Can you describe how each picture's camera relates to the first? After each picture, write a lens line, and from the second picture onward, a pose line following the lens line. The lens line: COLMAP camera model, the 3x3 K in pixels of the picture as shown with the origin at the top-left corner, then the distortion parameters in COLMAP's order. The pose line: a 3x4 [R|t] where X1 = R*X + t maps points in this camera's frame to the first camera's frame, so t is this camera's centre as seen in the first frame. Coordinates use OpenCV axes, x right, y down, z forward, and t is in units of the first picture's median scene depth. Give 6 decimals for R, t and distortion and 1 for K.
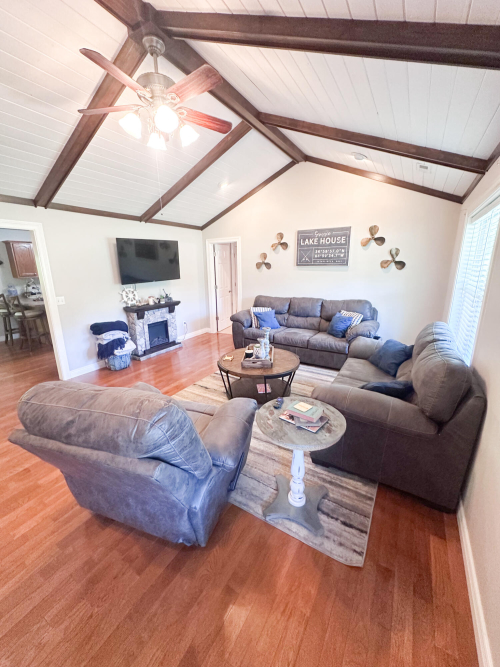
lens RADIAL K [[264.7, 0, 249.4], [0, 264.7, 332.4], [0, 0, 1]] dist [-0.003012, -0.000034]
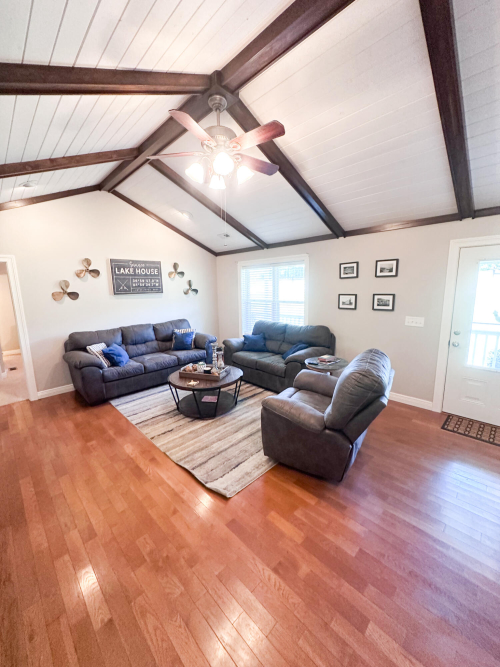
lens RADIAL K [[264.7, 0, 249.4], [0, 264.7, 332.4], [0, 0, 1]] dist [-0.003012, -0.000034]
pose [[0.230340, -0.156361, 0.960466, -0.685122], [0.271963, 0.958020, 0.090740, -0.081718], [-0.934334, 0.240310, 0.263195, 0.352883]]
